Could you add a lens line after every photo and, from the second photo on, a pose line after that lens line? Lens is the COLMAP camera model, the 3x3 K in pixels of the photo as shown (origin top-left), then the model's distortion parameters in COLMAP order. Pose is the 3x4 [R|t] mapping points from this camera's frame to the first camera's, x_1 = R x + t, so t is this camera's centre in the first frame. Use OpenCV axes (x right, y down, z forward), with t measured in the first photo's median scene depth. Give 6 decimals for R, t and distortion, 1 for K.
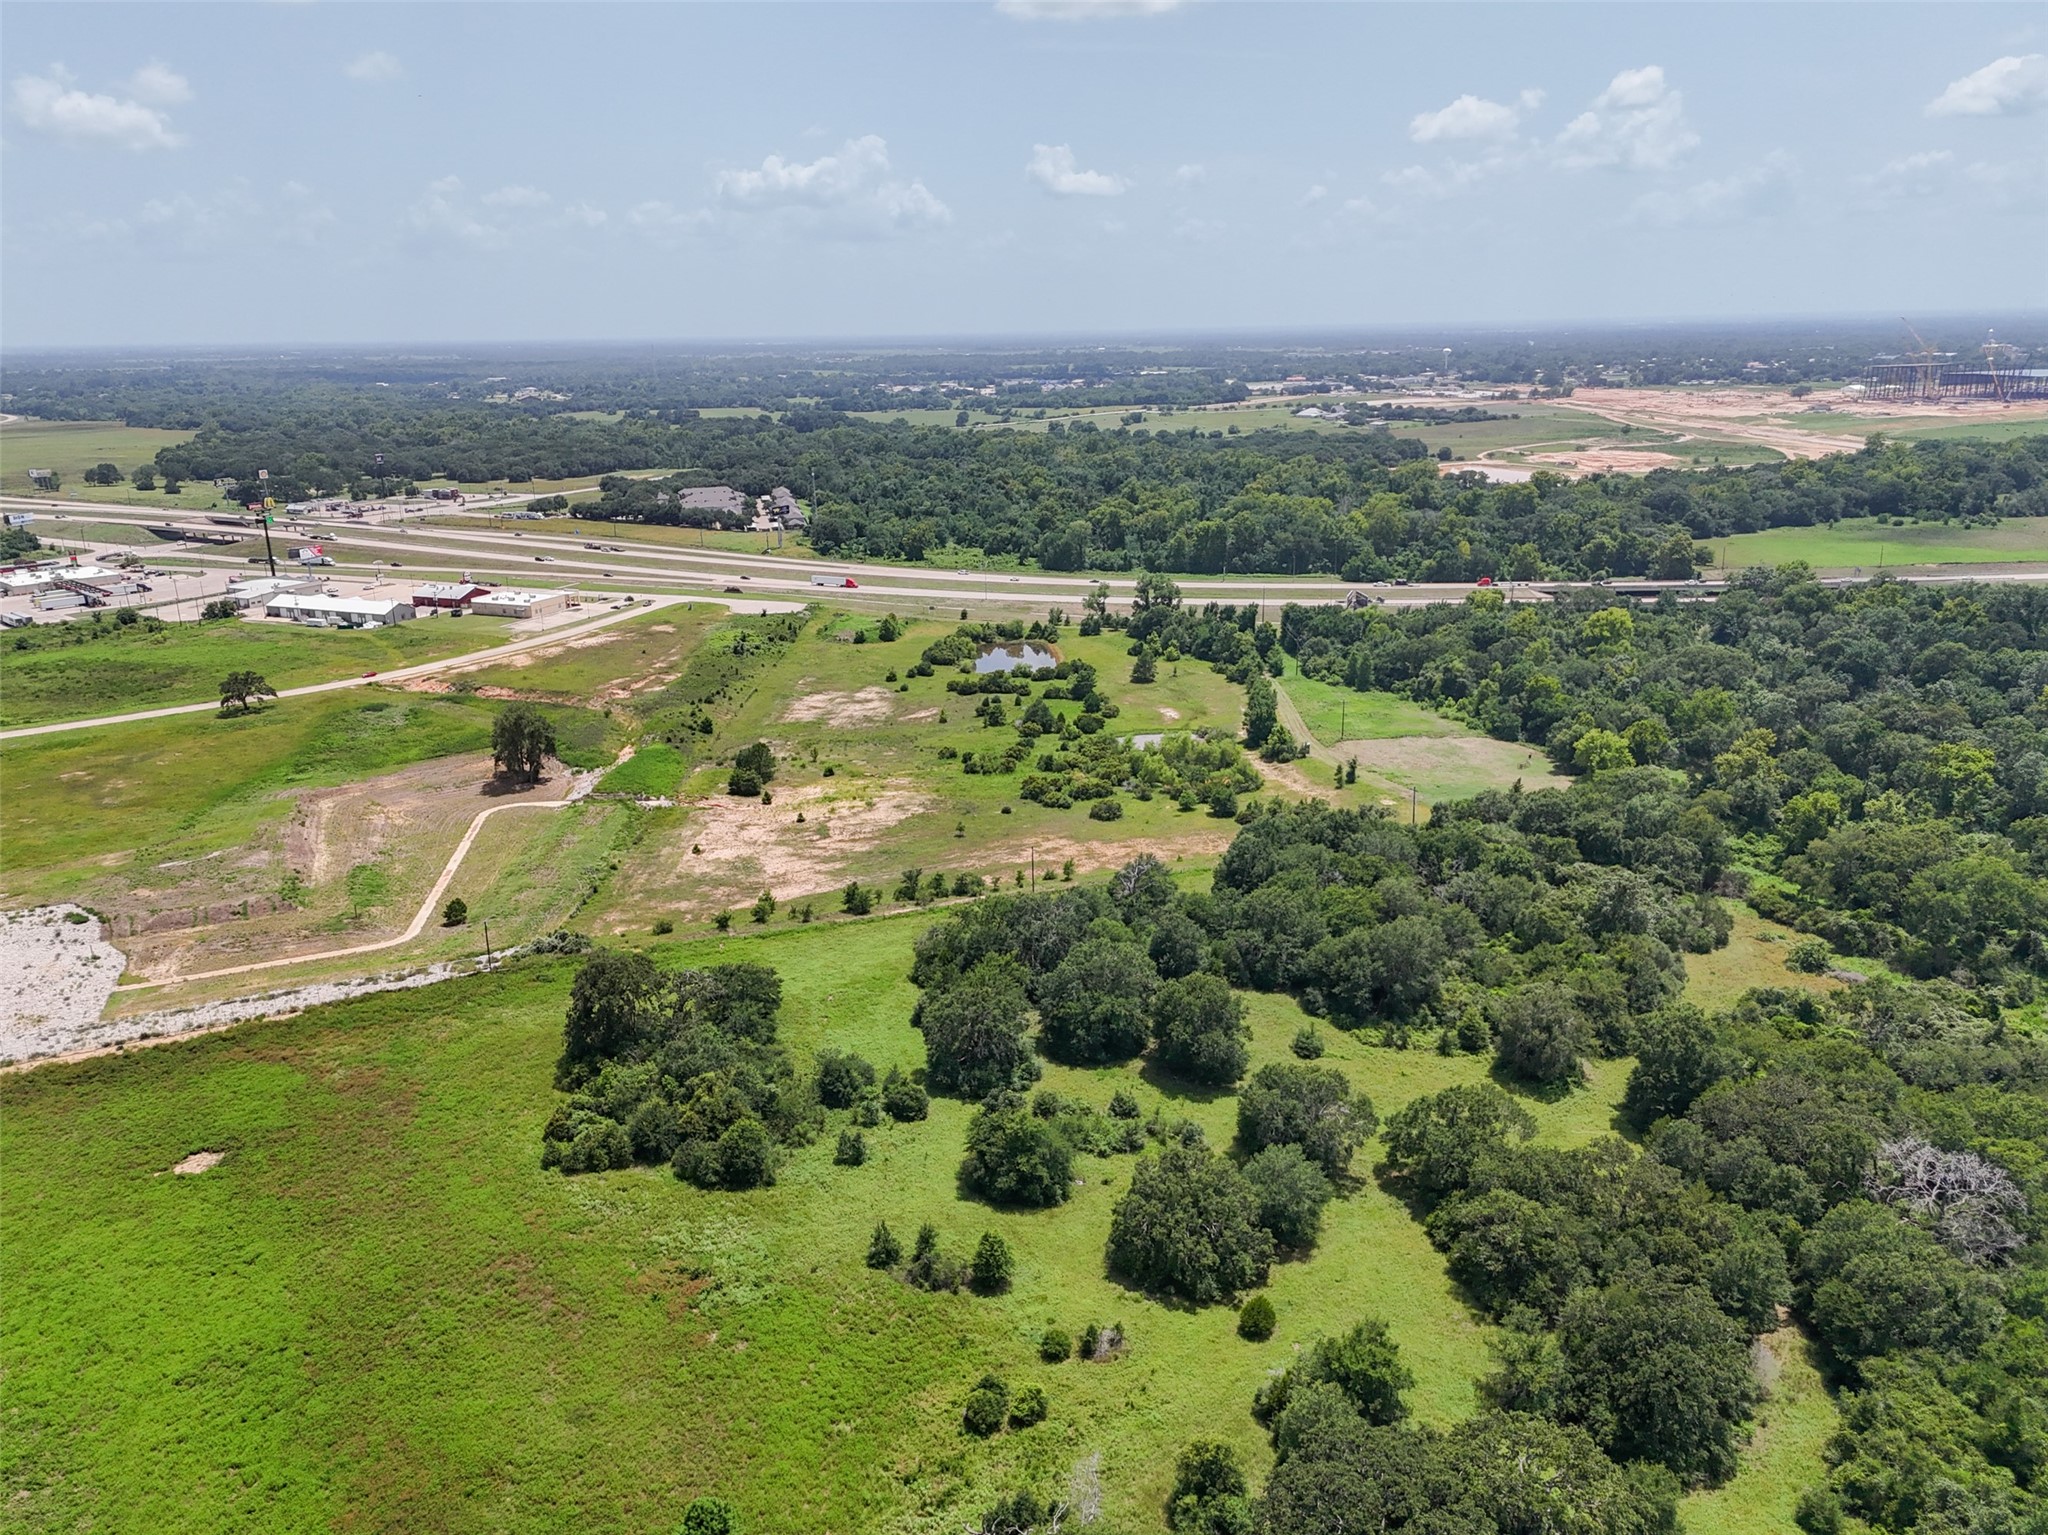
lens RADIAL K [[1506.2, 0, 1029.5], [0, 1506.2, 774.2], [0, 0, 1]] dist [0.068119, -0.058936]
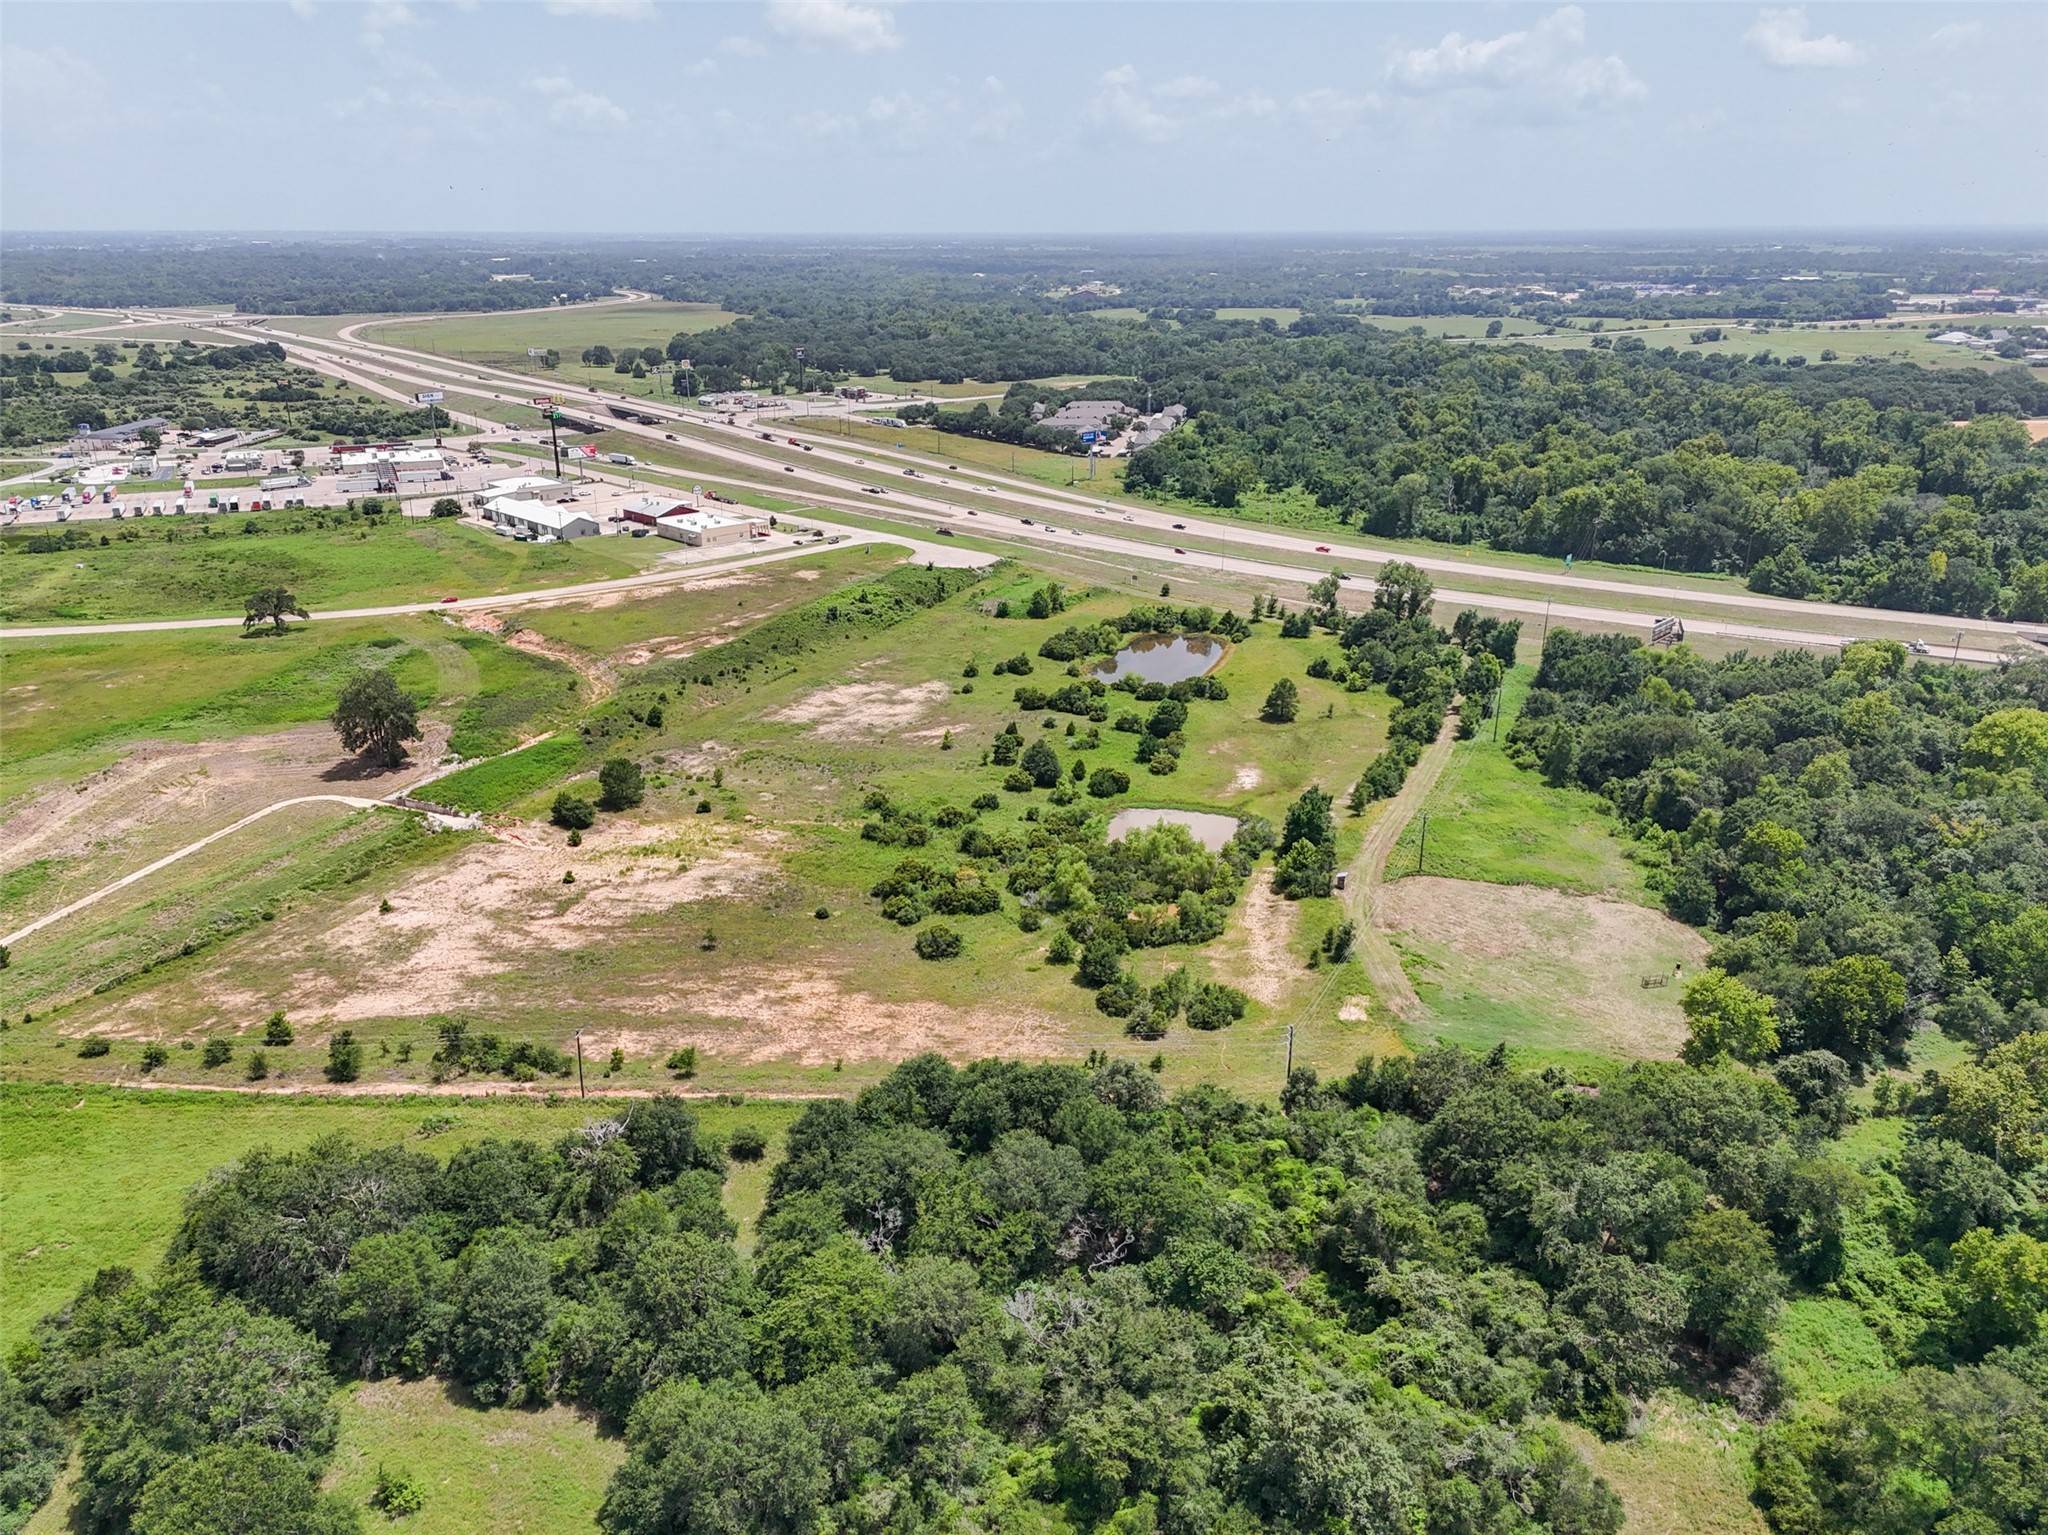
lens RADIAL K [[1506.2, 0, 1029.5], [0, 1506.2, 774.2], [0, 0, 1]] dist [0.068119, -0.058936]
pose [[0.918344, 0.149215, -0.366578, 0.187611], [-0.125753, 0.988220, 0.087221, -0.066438], [0.375274, -0.034000, 0.926290, 0.214065]]
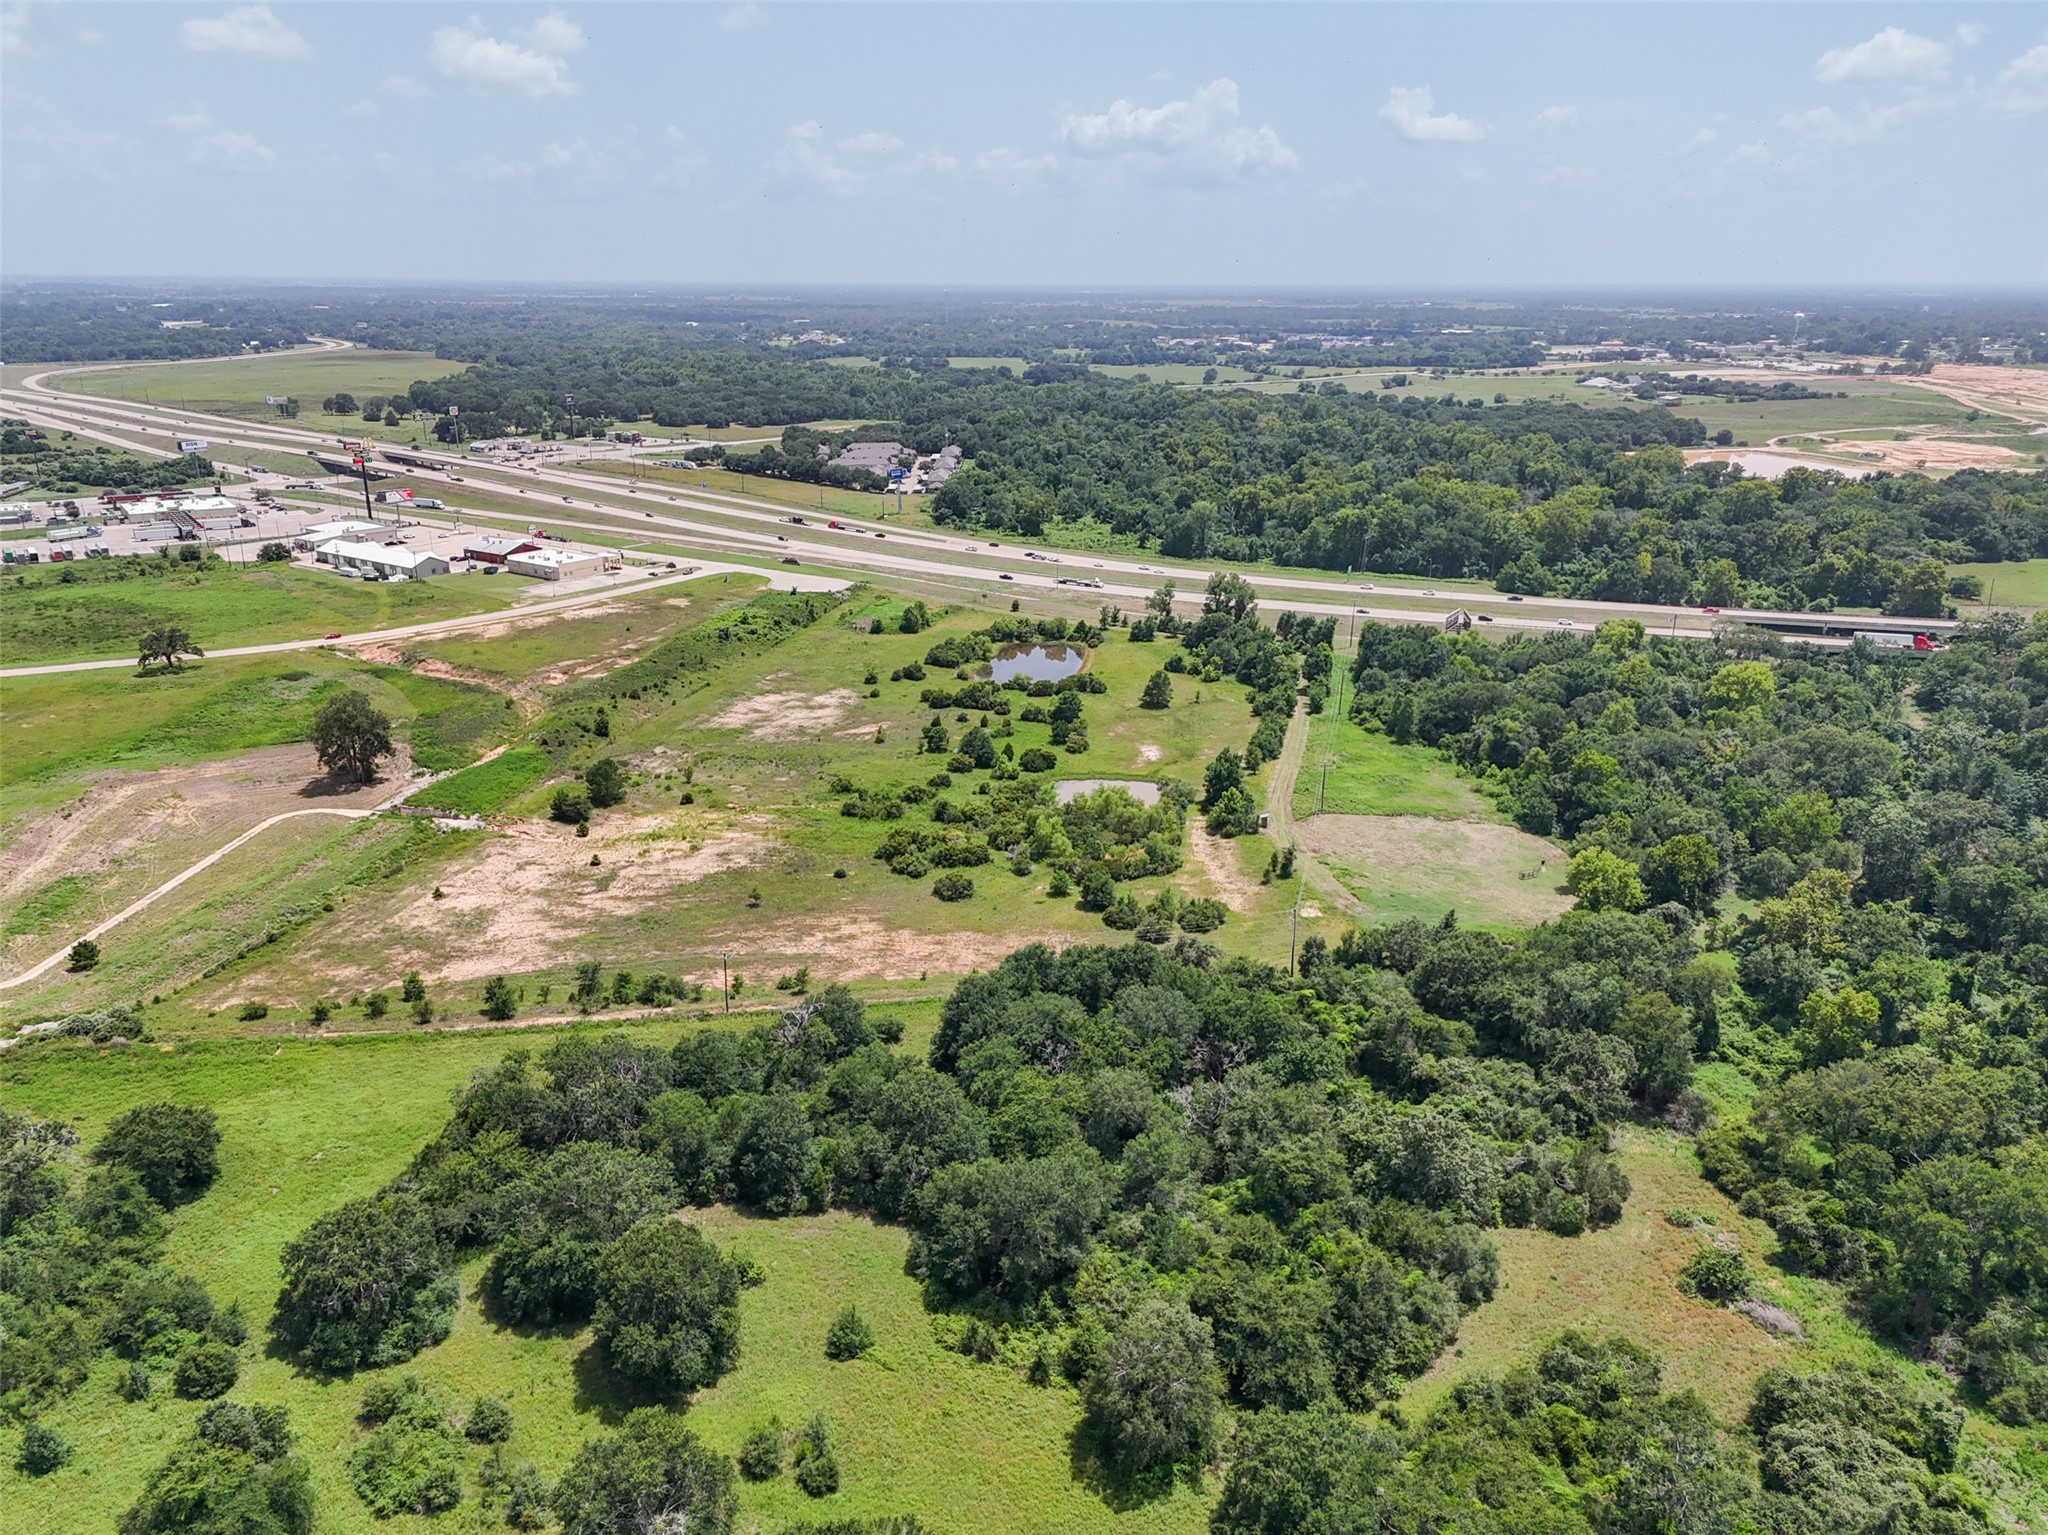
lens RADIAL K [[1506.2, 0, 1029.5], [0, 1506.2, 774.2], [0, 0, 1]] dist [0.068119, -0.058936]
pose [[0.977096, 0.086993, -0.194204, 0.137181], [-0.081112, 0.995979, 0.038048, -0.039614], [0.196733, -0.021424, 0.980223, 0.124371]]
